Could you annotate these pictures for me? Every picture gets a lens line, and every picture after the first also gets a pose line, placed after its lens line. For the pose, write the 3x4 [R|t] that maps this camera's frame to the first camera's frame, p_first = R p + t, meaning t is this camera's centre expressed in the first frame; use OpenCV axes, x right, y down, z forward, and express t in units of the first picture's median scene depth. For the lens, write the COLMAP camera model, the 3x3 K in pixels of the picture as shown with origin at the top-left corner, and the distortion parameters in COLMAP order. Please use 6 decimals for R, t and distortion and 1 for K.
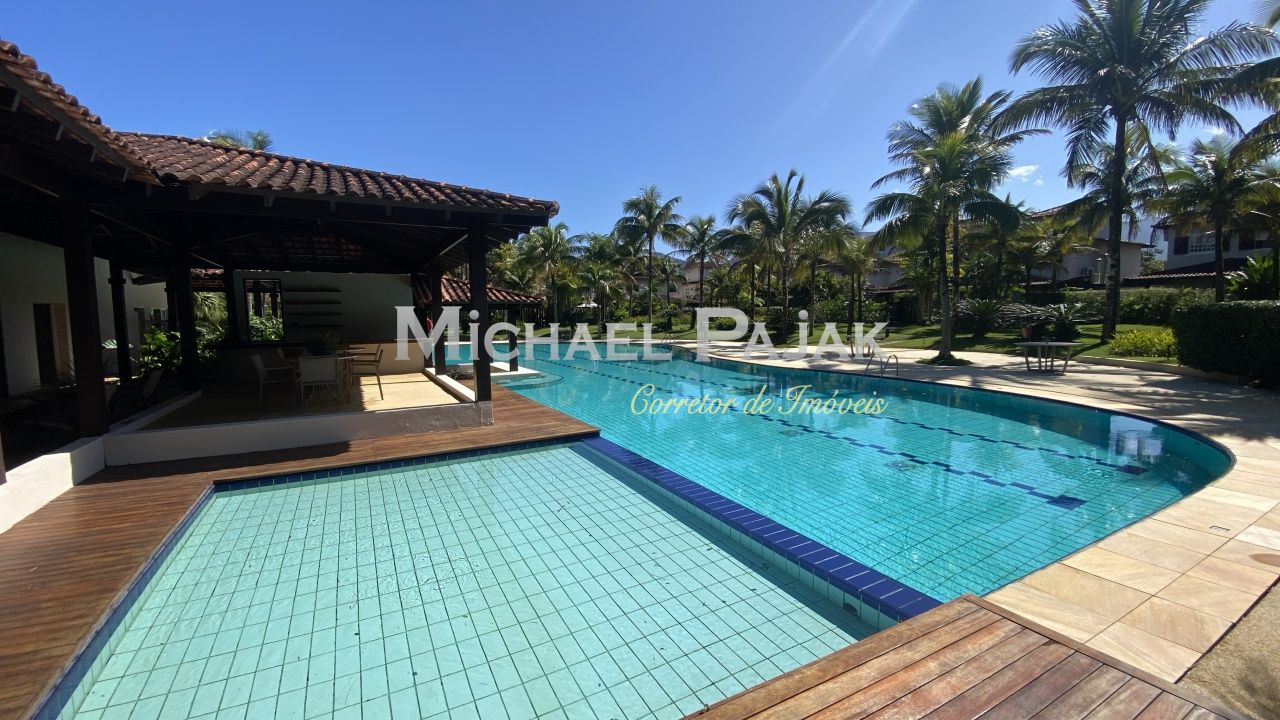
lens RADIAL K [[525.5, 0, 640.0], [0, 525.5, 360.0], [0, 0, 1]] dist [0.010900, -0.019070]
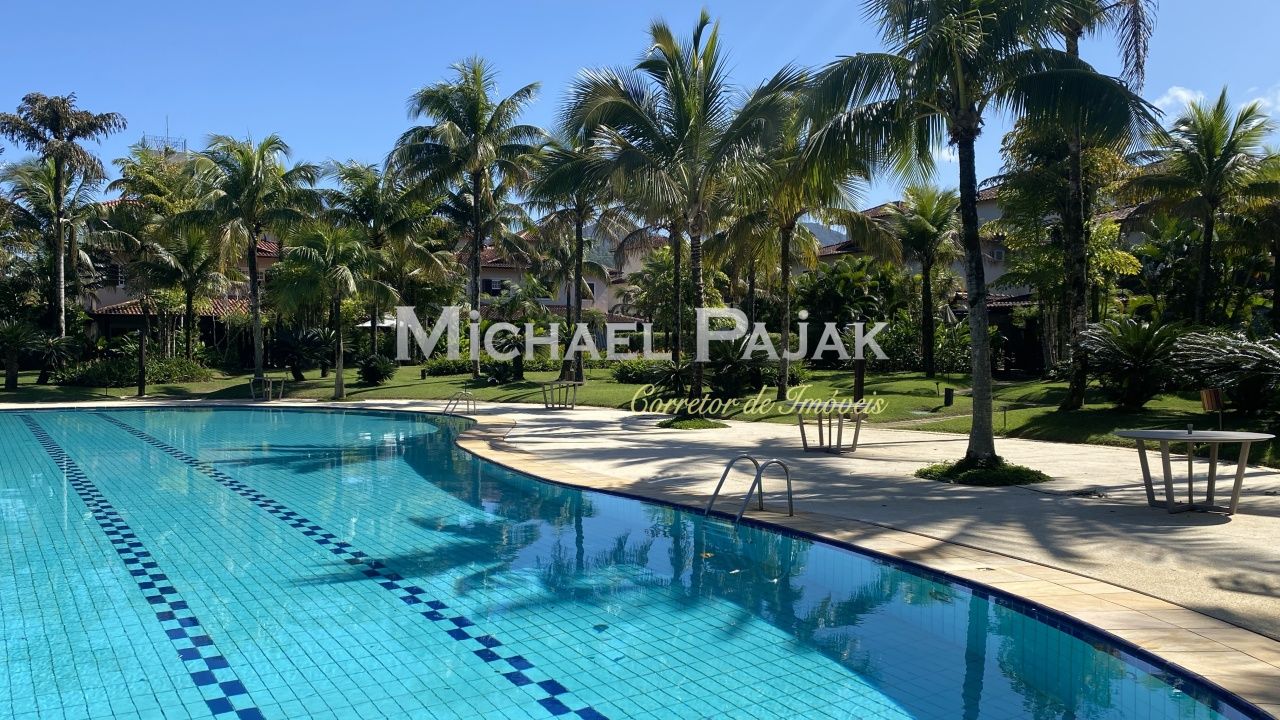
lens RADIAL K [[1090.0, 0, 640.0], [0, 1090.0, 360.0], [0, 0, 1]] dist [0.013385, -0.008808]
pose [[0.998416, 0.014103, 0.054463, 0.181591], [-0.010013, 0.997160, -0.074649, -0.011695], [-0.055361, 0.073985, 0.995722, 0.127044]]
